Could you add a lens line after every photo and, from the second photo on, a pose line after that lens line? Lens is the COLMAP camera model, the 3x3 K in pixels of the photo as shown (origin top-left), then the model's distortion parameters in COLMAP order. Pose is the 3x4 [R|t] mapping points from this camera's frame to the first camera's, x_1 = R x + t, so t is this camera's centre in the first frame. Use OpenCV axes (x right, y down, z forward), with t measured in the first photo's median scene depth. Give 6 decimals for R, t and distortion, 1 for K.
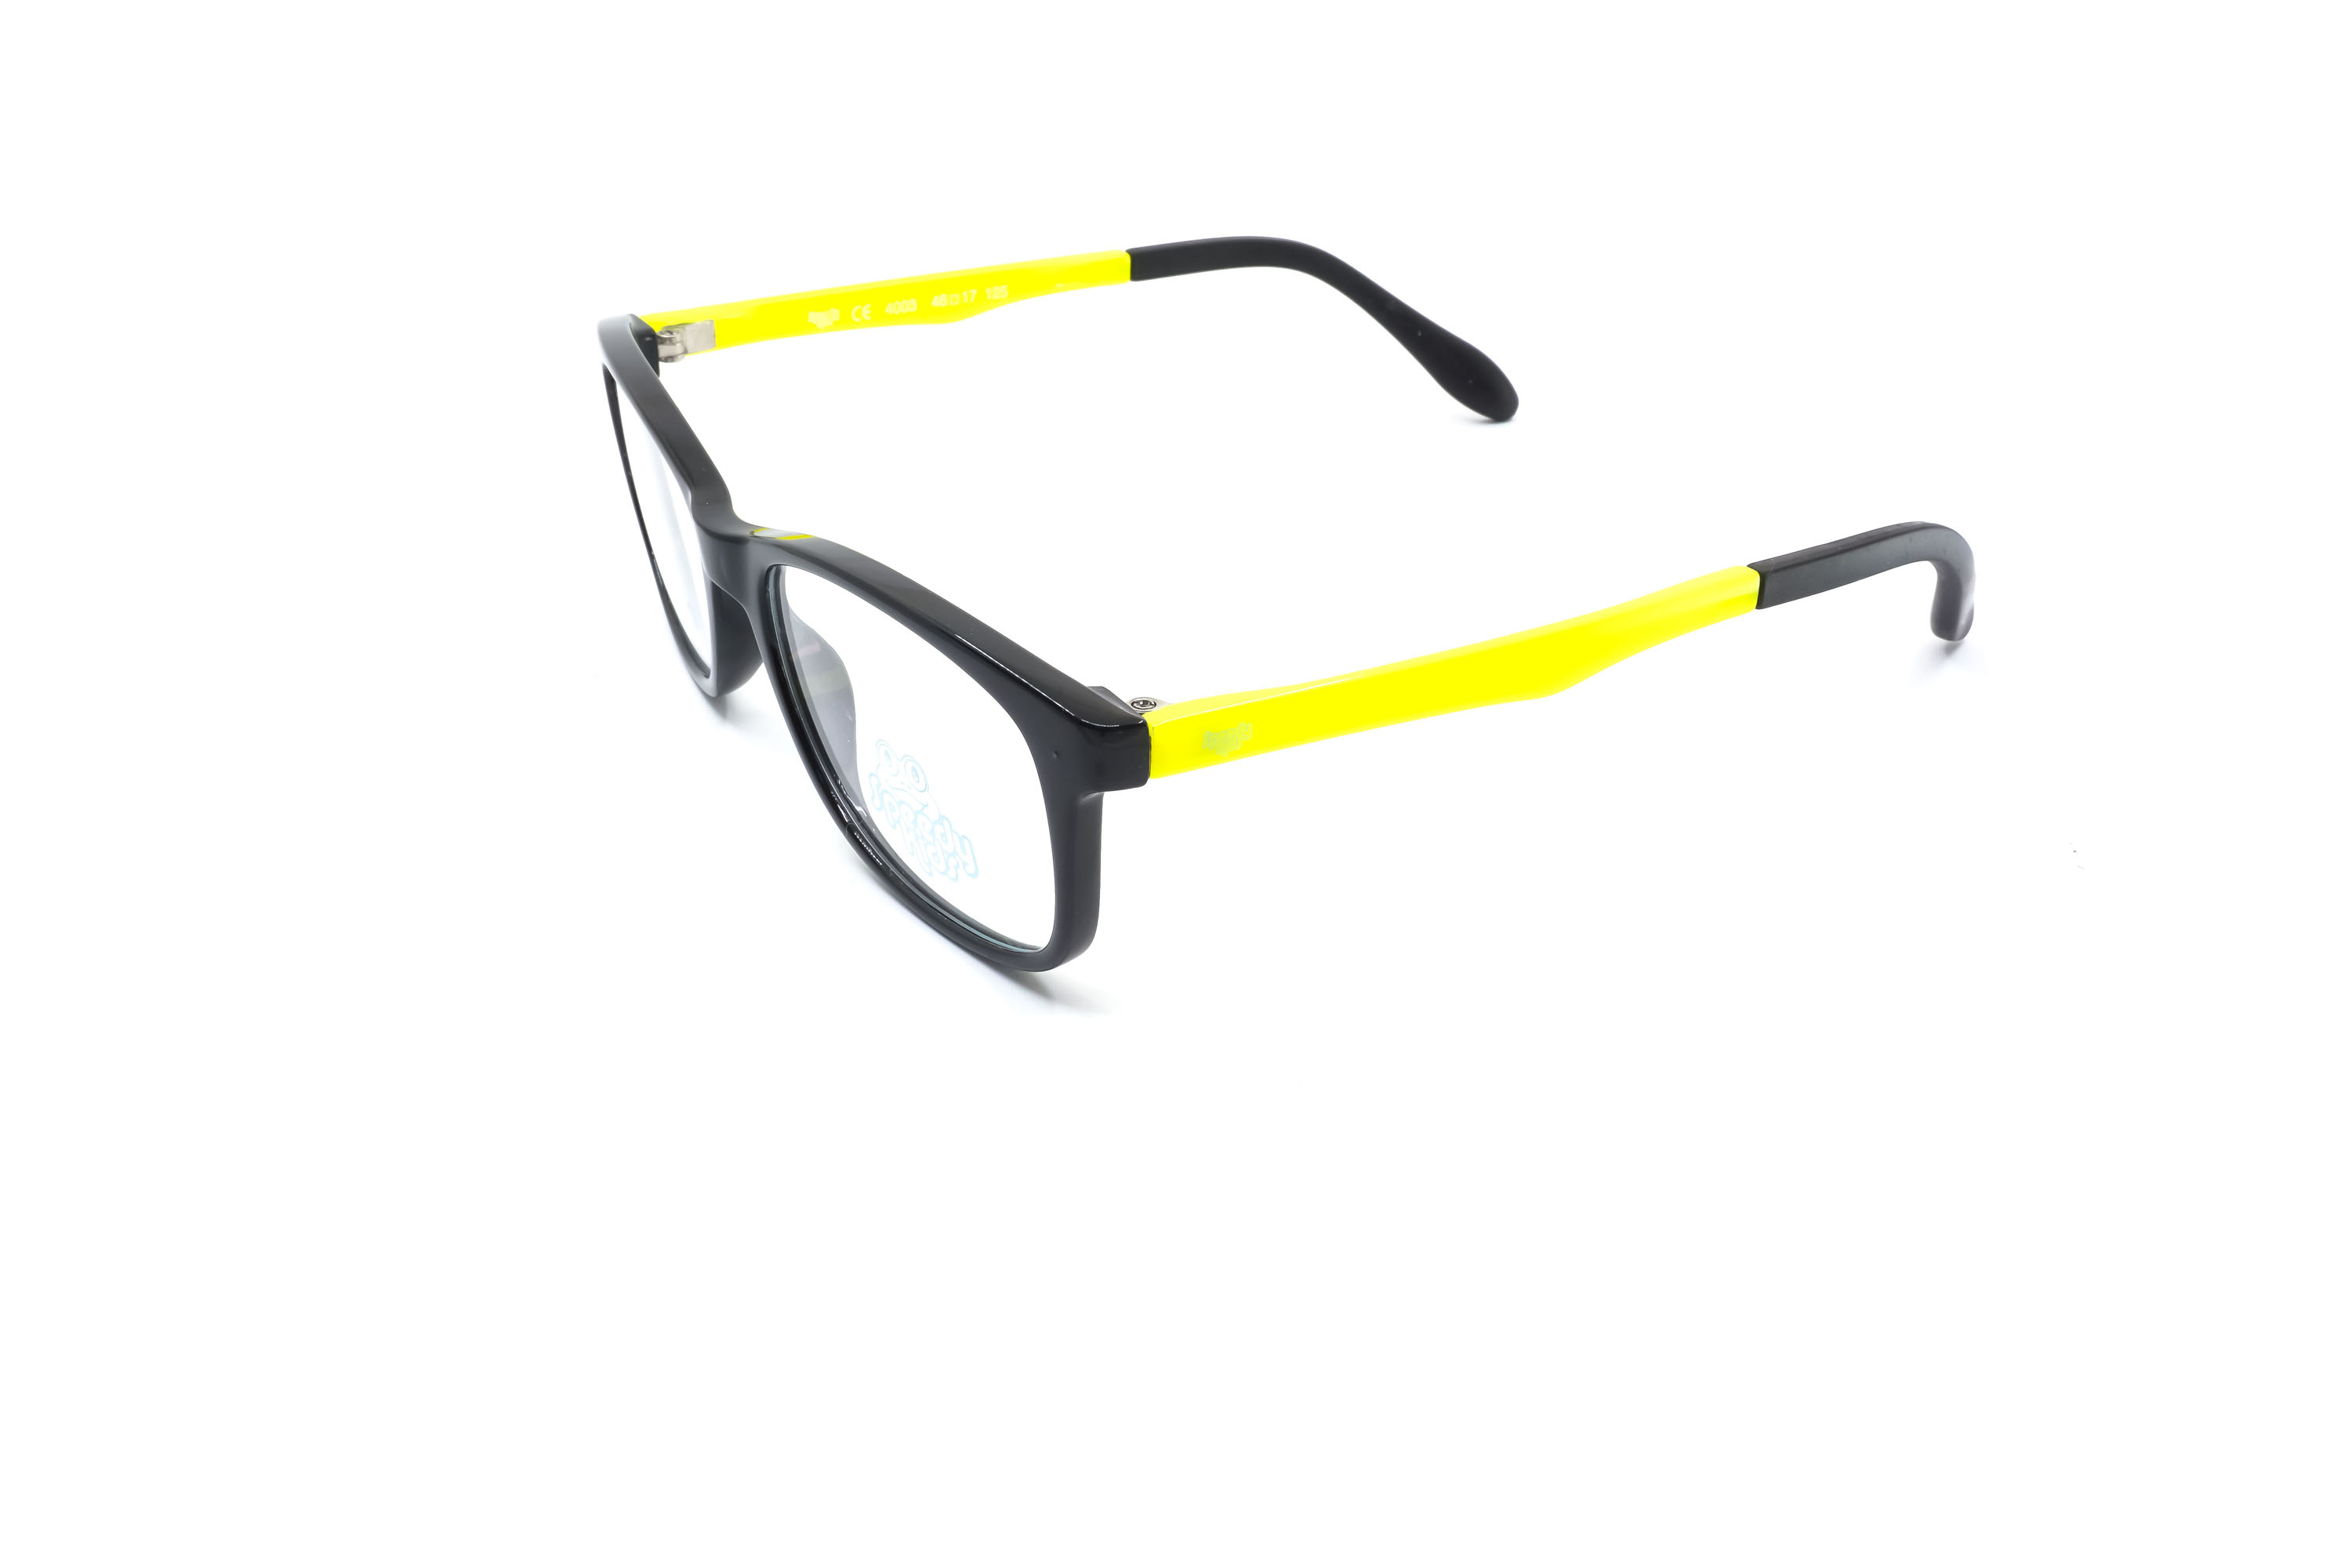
lens RADIAL K [[2418.0, 0, 1165.4], [0, 2418.0, 785.0], [0, 0, 1]] dist [-0.055603, 0.000000]
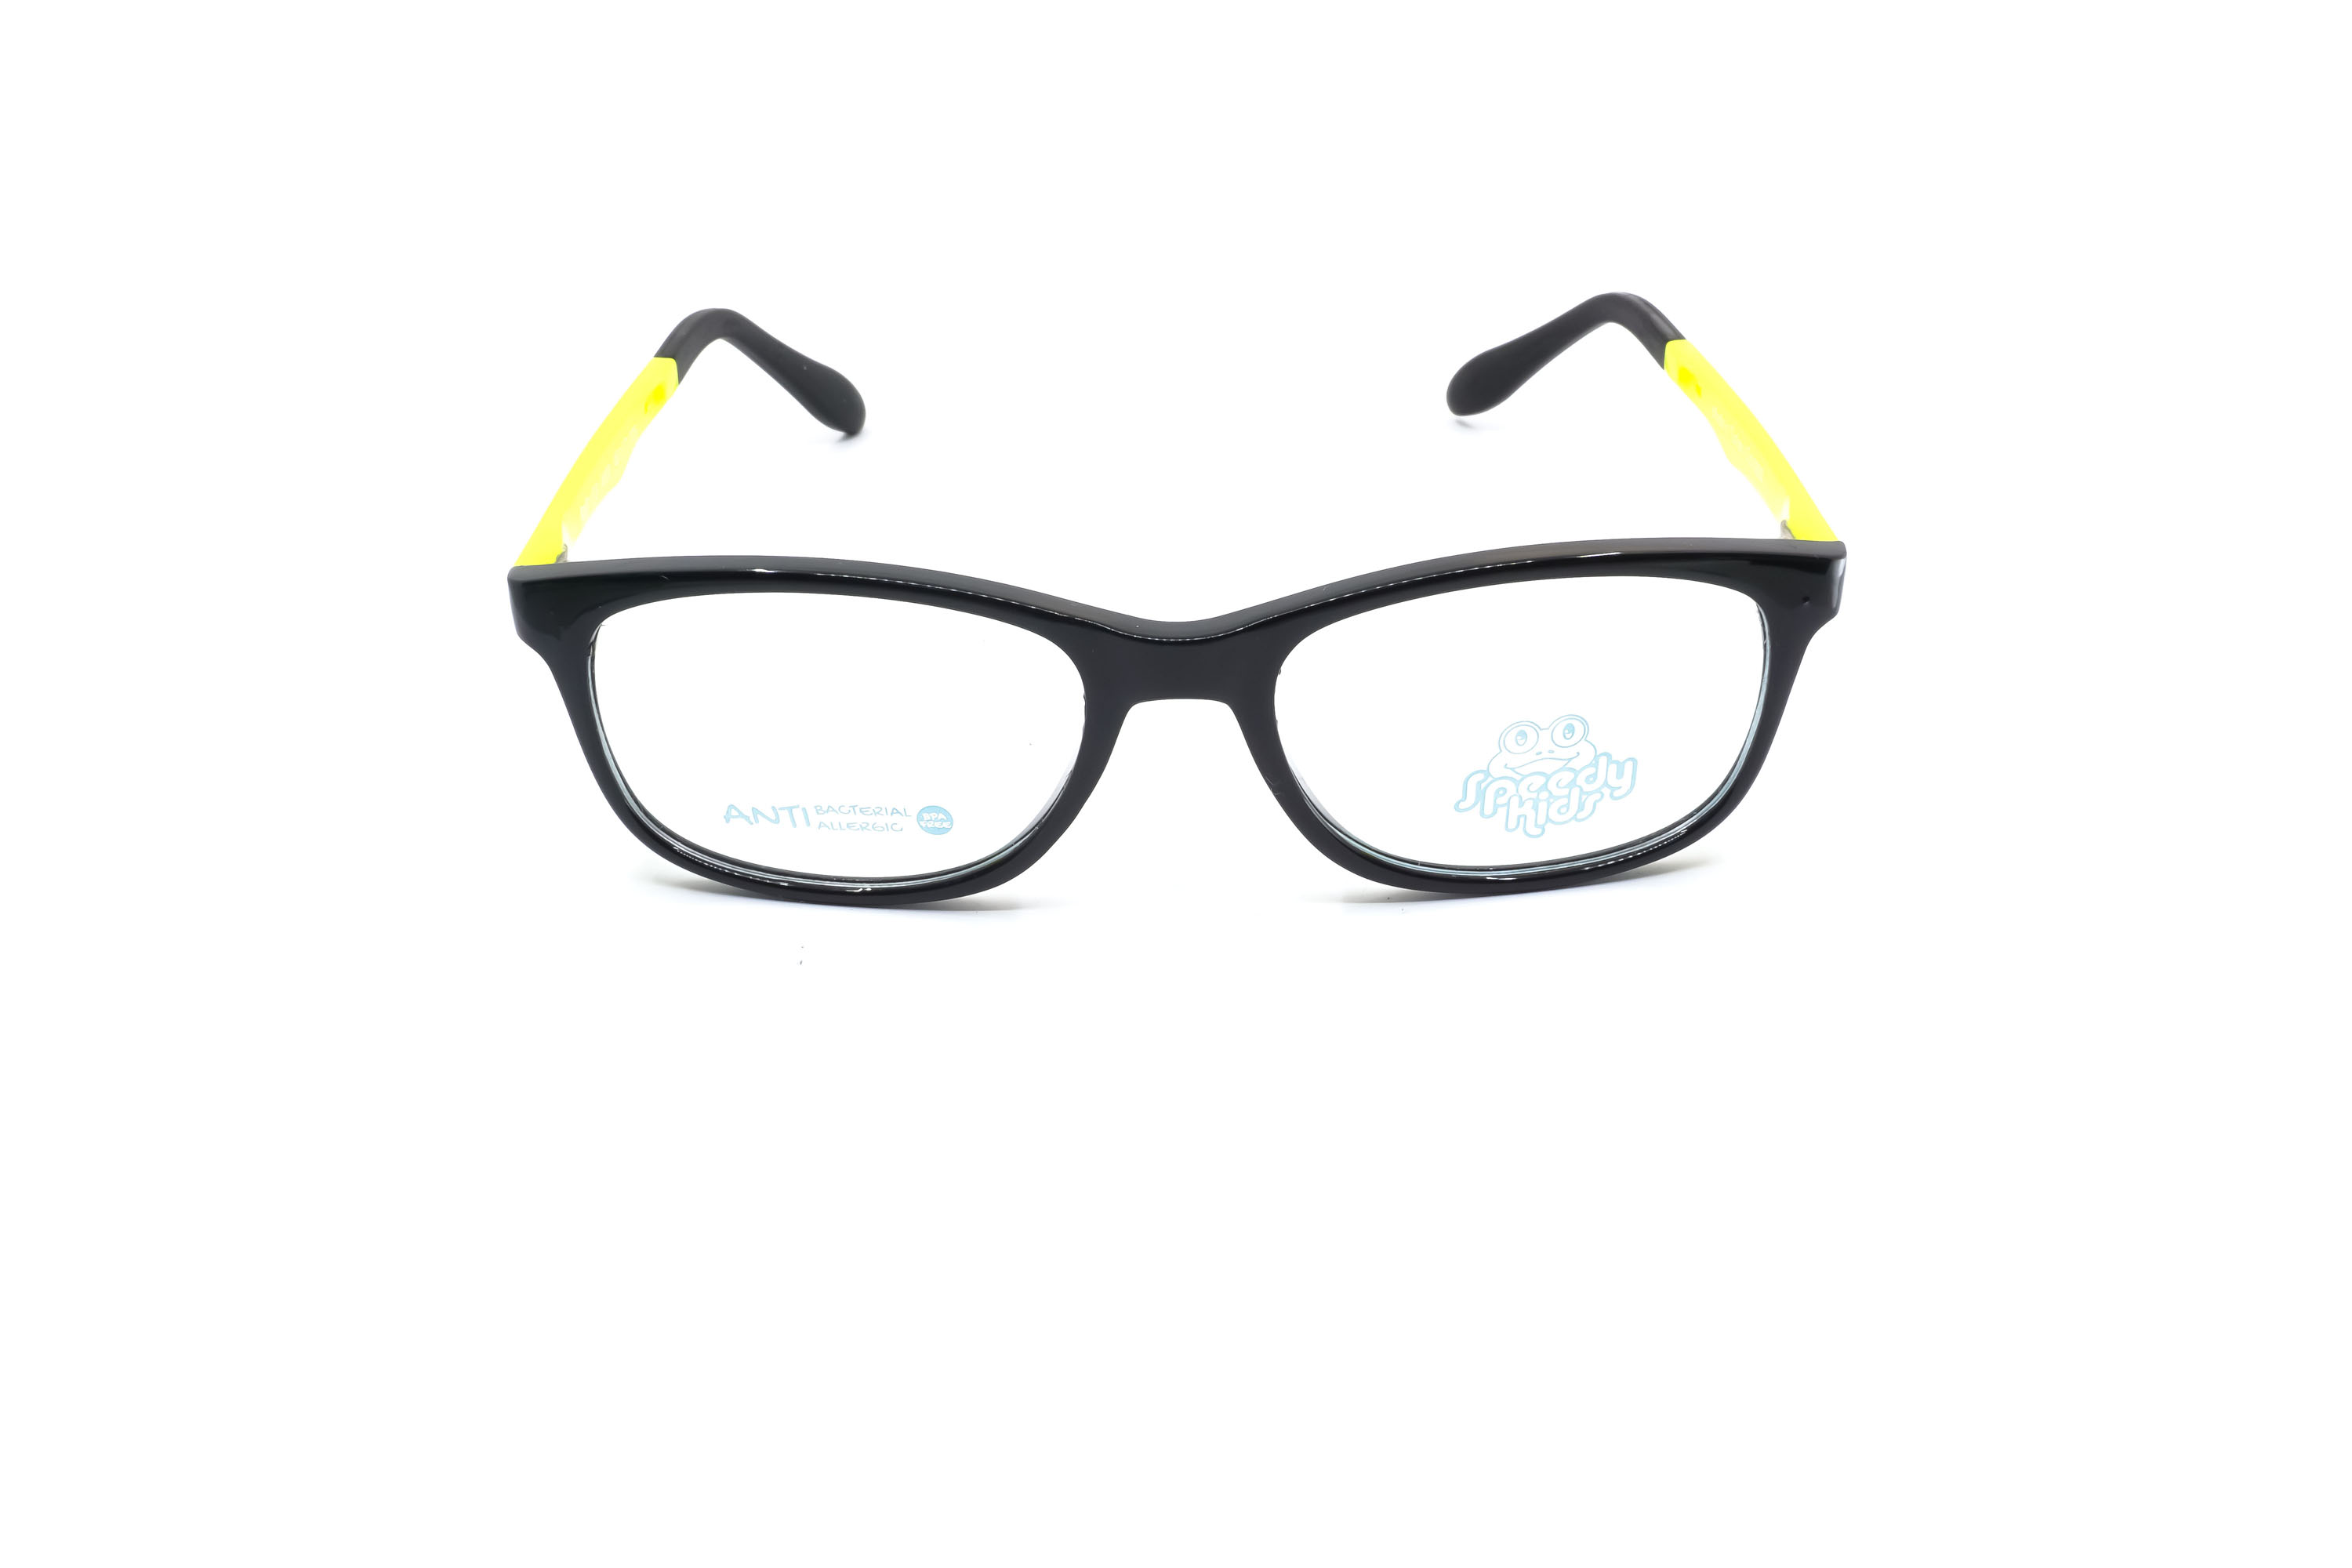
lens RADIAL K [[2418.0, 0, 1173.5], [0, 2418.0, 779.4], [0, 0, 1]] dist [-0.055603, 0.000000]
pose [[0.499720, -0.418576, 0.758336, -0.865896], [0.433838, 0.878710, 0.199132, -0.234111], [-0.749710, 0.229484, 0.620703, 0.445531]]
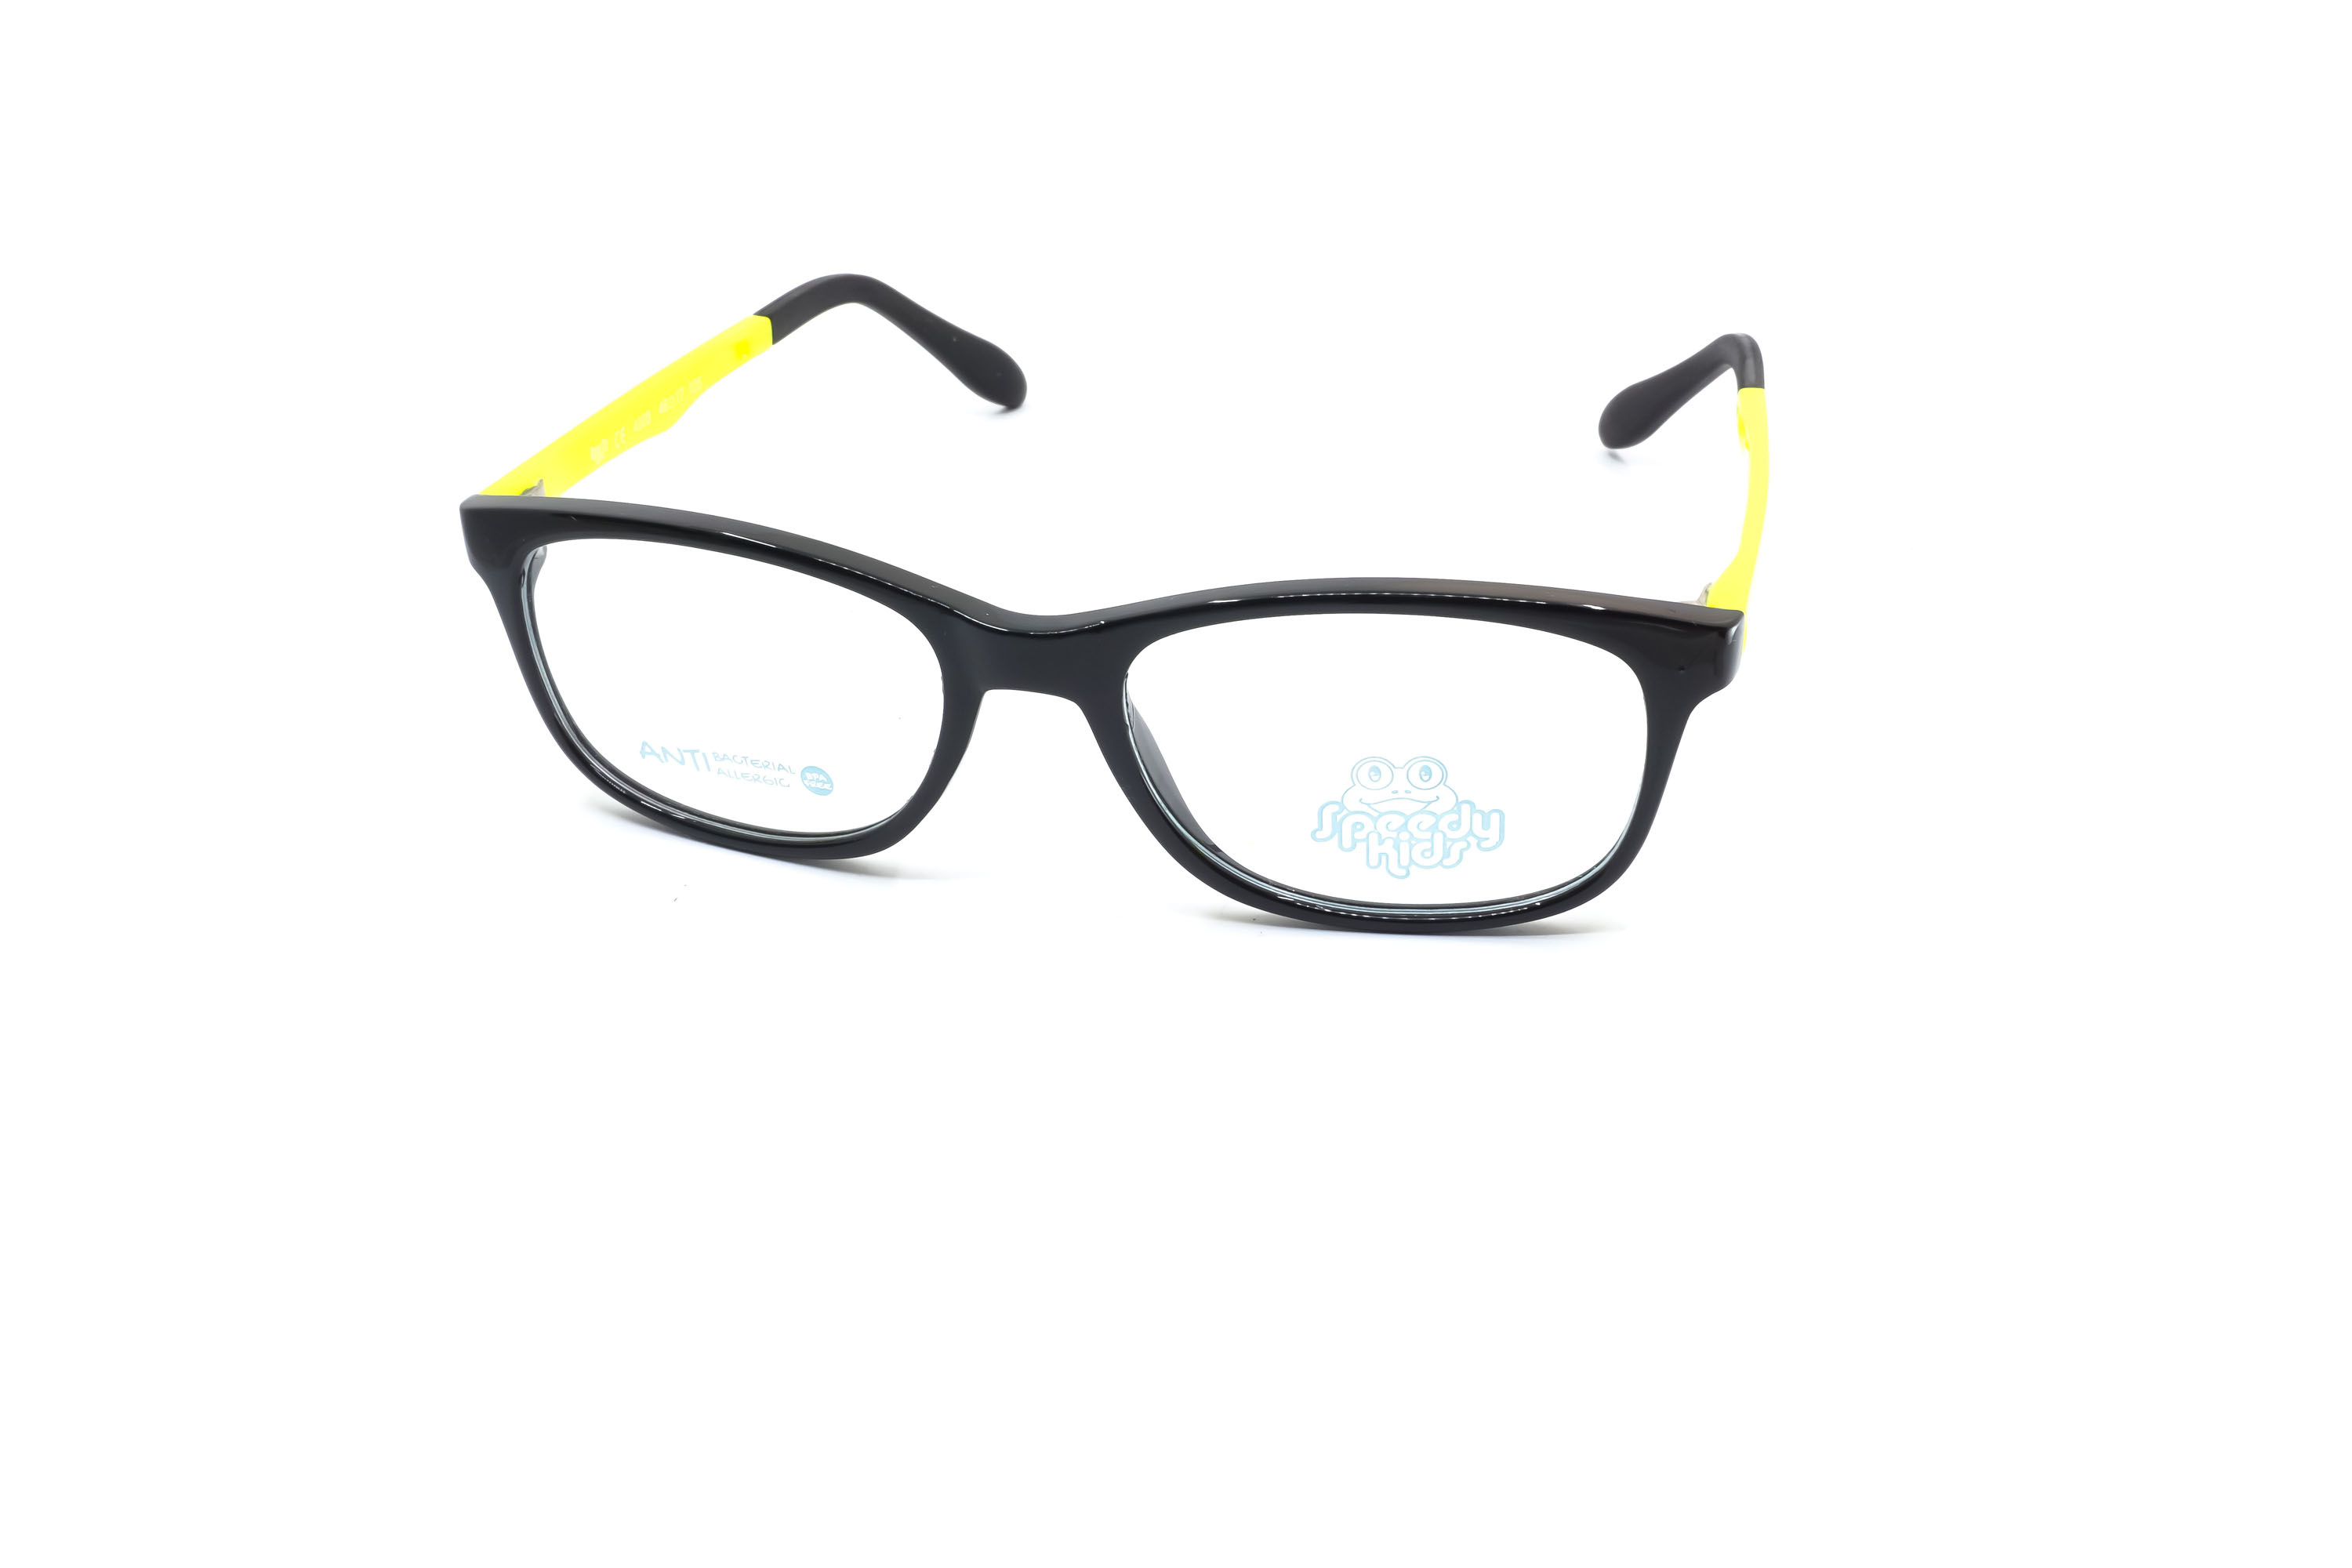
lens RADIAL K [[2418.0, 0, 1170.1], [0, 2418.0, 791.1], [0, 0, 1]] dist [-0.055603, 0.000000]
pose [[0.708740, -0.344879, 0.615424, -0.705630], [0.351749, 0.928943, 0.115488, -0.132875], [-0.611523, 0.134624, 0.779689, 0.263465]]
